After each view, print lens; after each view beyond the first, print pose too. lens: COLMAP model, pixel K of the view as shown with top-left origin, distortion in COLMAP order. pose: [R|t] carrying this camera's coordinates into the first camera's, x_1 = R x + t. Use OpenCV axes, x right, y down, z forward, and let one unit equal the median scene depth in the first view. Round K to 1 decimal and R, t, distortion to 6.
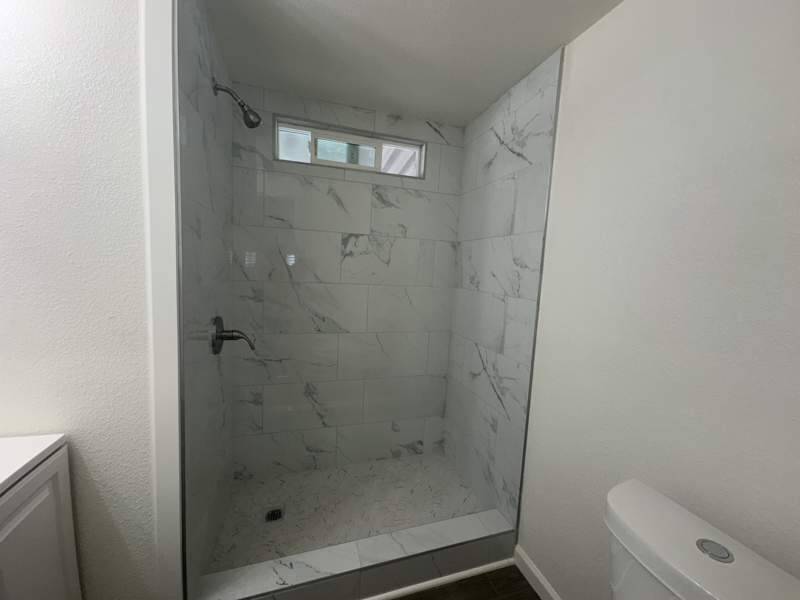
lens RADIAL K [[318.2, 0, 397.1], [0, 318.2, 298.1], [0, 0, 1]] dist [0.009083, -0.010274]
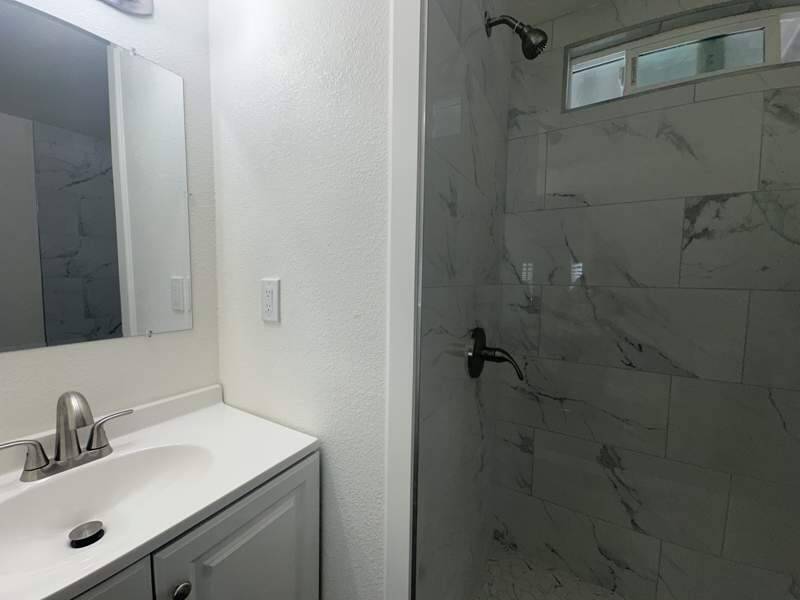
lens RADIAL K [[318.2, 0, 397.1], [0, 318.2, 298.1], [0, 0, 1]] dist [0.009083, -0.010274]
pose [[0.682902, 0.014022, -0.730375, -0.112030], [-0.054060, 0.998044, -0.031386, 0.017582], [0.728506, 0.060918, 0.682325, 0.265129]]
